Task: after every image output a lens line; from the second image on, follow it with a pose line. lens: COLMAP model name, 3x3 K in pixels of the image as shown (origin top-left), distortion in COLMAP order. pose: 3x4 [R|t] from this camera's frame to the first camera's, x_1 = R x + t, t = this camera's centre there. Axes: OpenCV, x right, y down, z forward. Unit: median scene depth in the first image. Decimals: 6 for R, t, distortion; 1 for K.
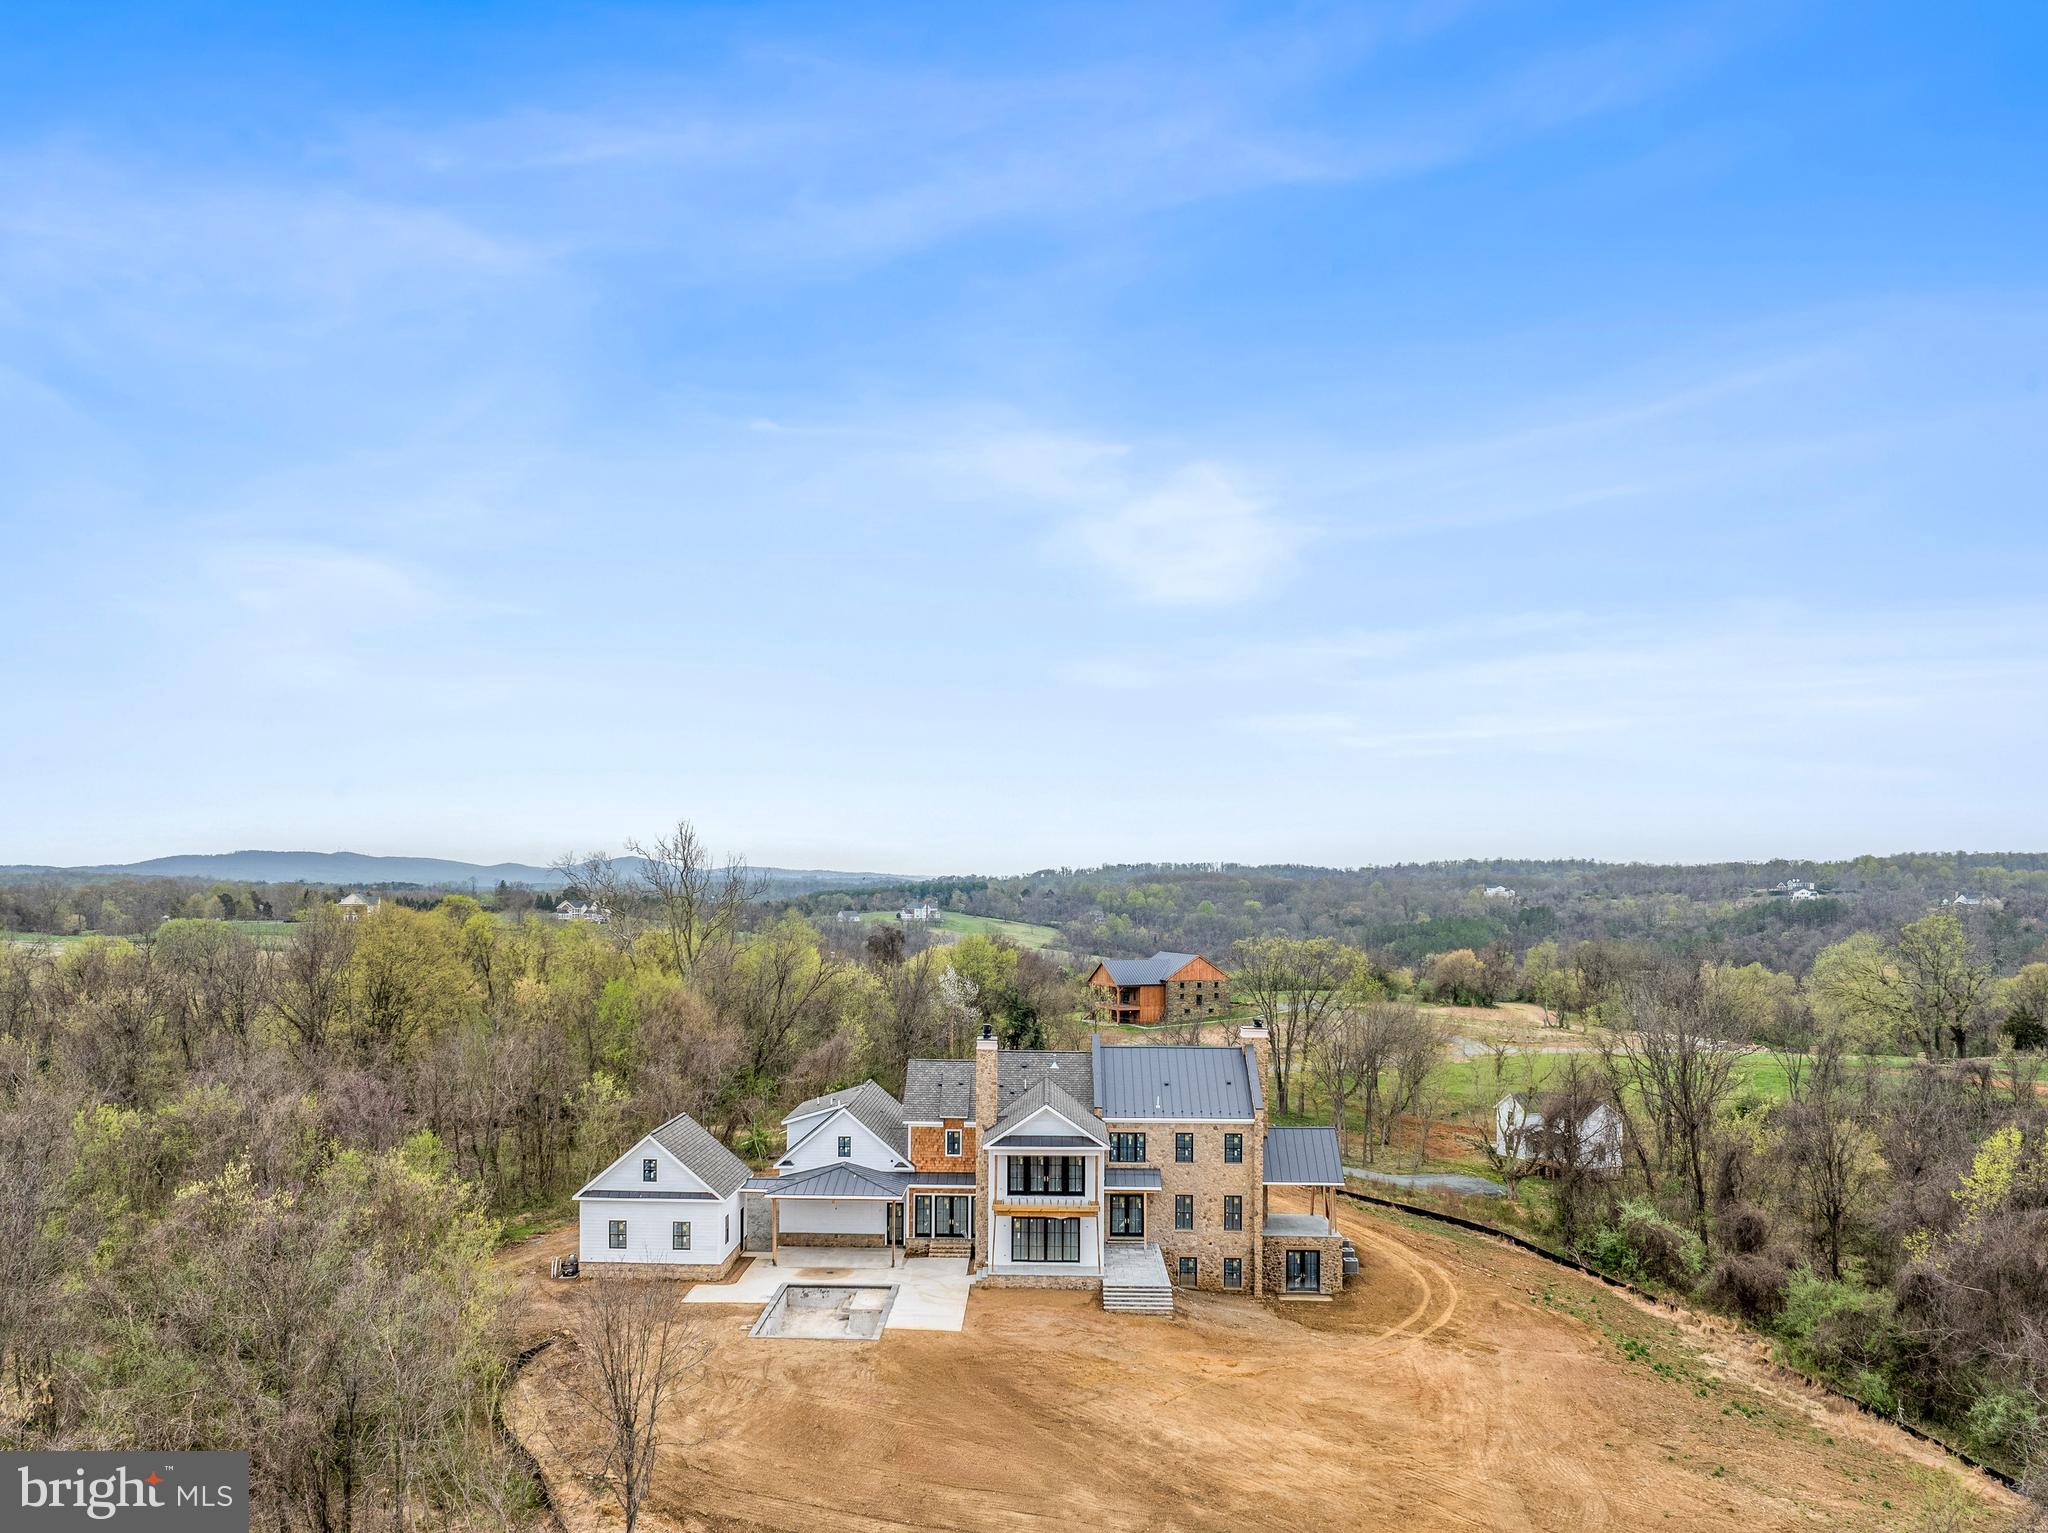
lens RADIAL K [[1456.4, 0, 1024.0], [0, 1456.4, 766.5], [0, 0, 1]] dist [-0.018441, -0.002614]
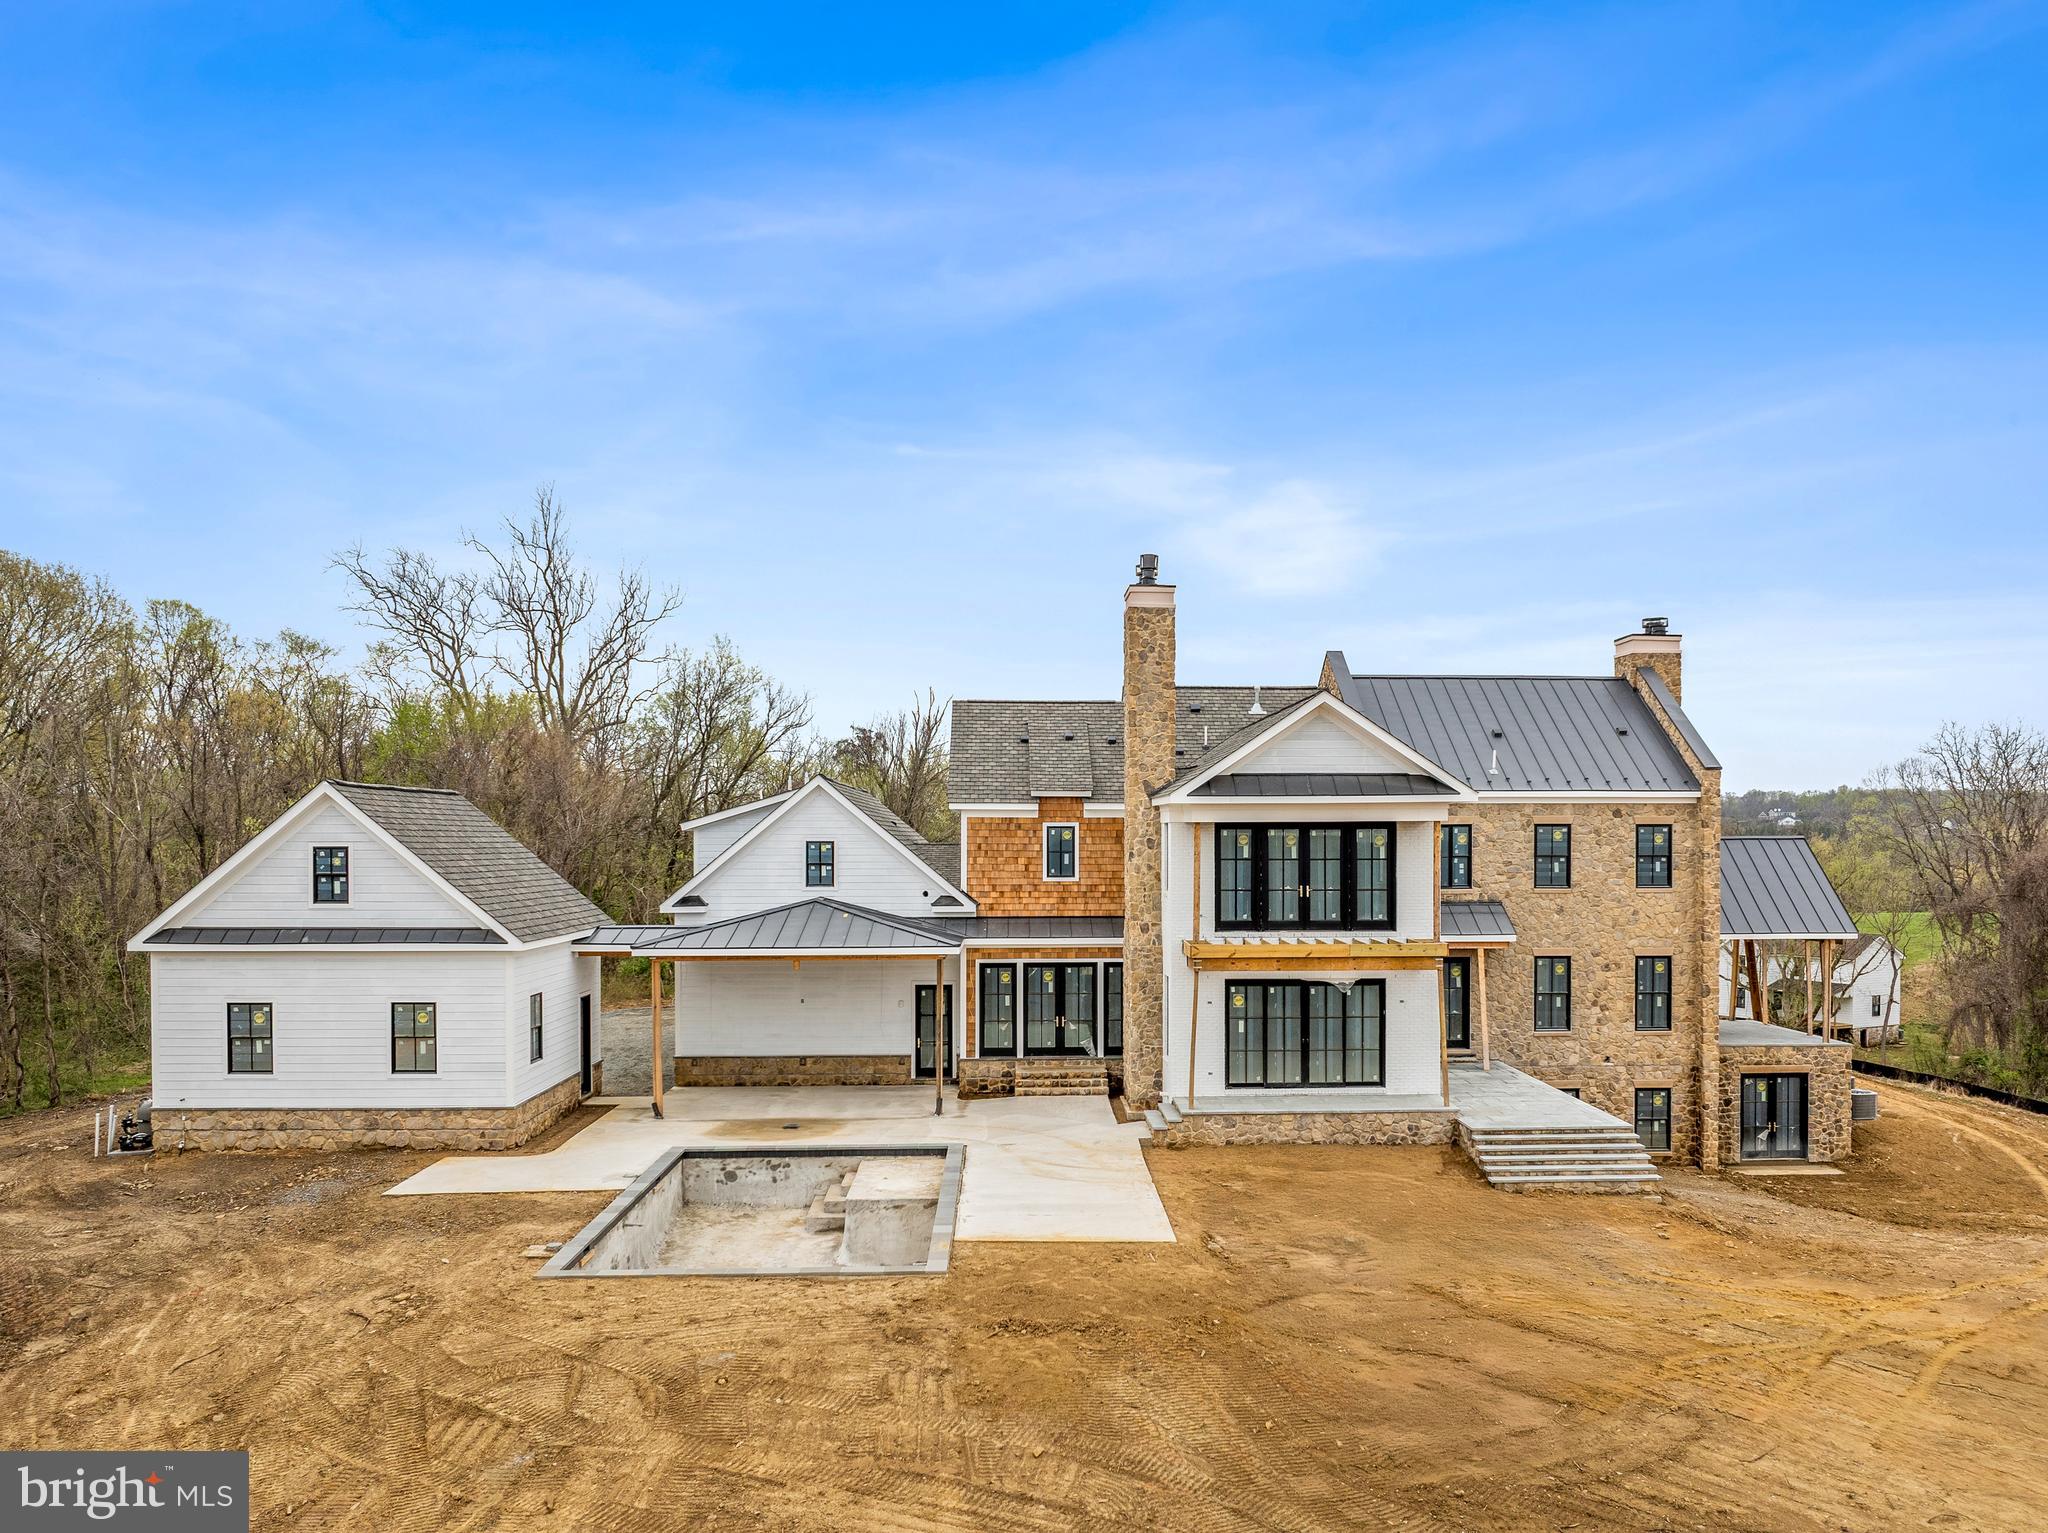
lens RADIAL K [[1405.8, 0, 1069.4], [0, 1405.8, 761.8], [0, 0, 1]] dist [-0.013180, -0.003459]
pose [[0.997502, -0.006789, 0.070308, -0.081746], [0.006213, 0.999945, 0.008413, 0.241795], [-0.070361, -0.007955, 0.997490, 0.595920]]
